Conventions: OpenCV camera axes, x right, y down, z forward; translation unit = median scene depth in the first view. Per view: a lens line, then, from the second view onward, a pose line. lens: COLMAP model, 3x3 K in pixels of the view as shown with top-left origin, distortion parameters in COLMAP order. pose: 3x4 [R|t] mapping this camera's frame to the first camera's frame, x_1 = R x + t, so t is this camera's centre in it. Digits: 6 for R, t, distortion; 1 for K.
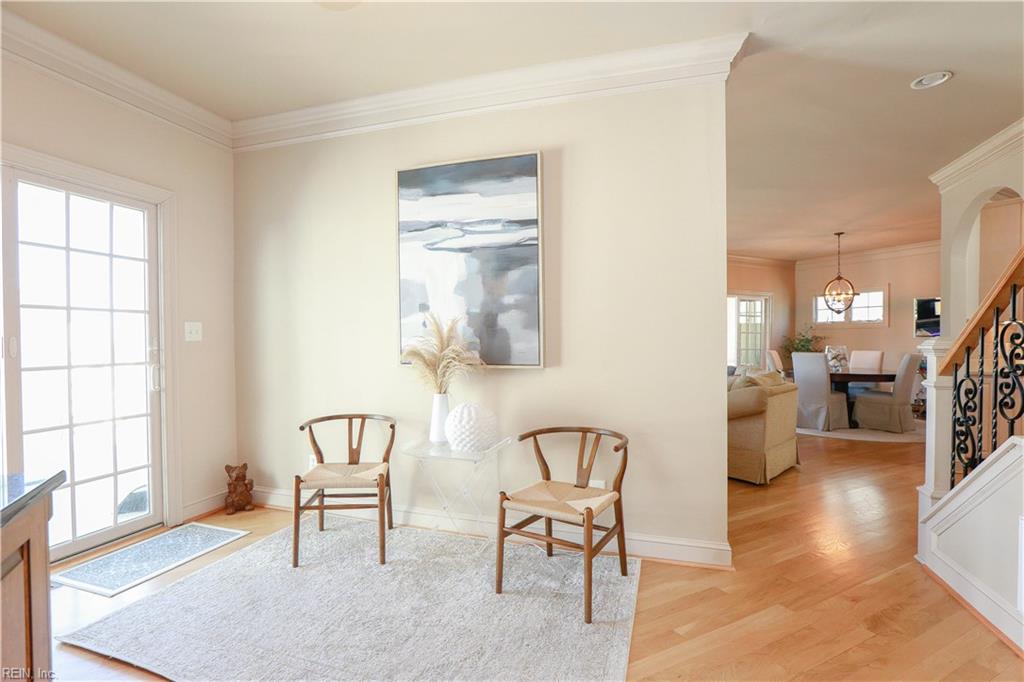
lens RADIAL K [[476.1, 0, 495.4], [0, 476.1, 344.0], [0, 0, 1]] dist [-0.034669, 0.000948]
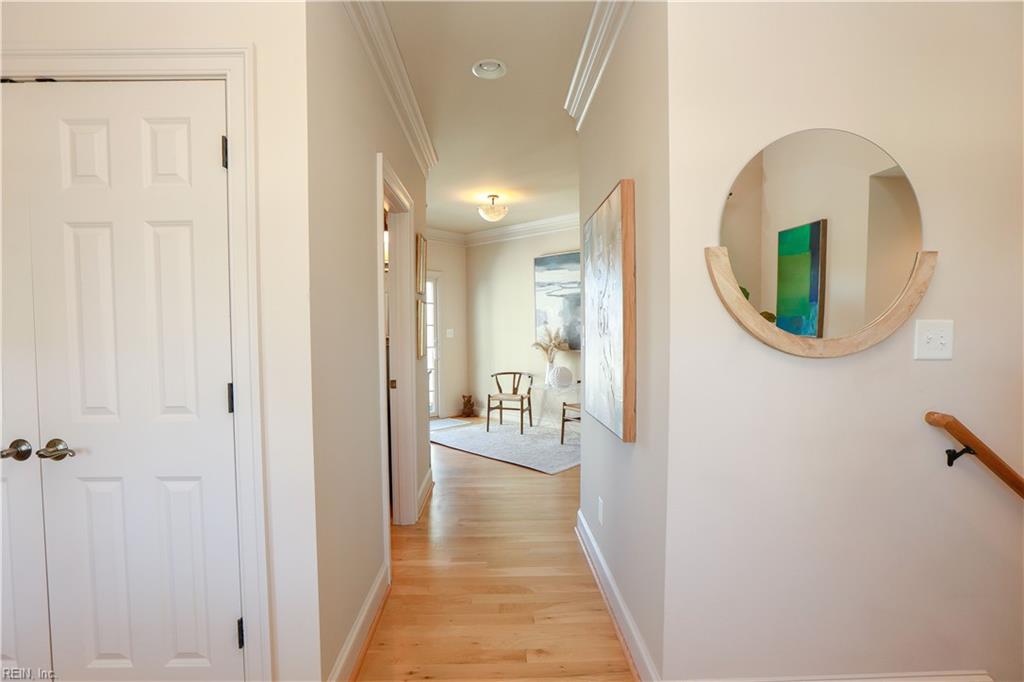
lens RADIAL K [[476.1, 0, 495.4], [0, 476.1, 344.0], [0, 0, 1]] dist [-0.034669, 0.000948]
pose [[0.901781, 0.012331, -0.432018, 0.573005], [-0.002134, 0.999708, 0.024079, -0.032316], [0.432189, -0.020792, 0.901543, -1.025990]]
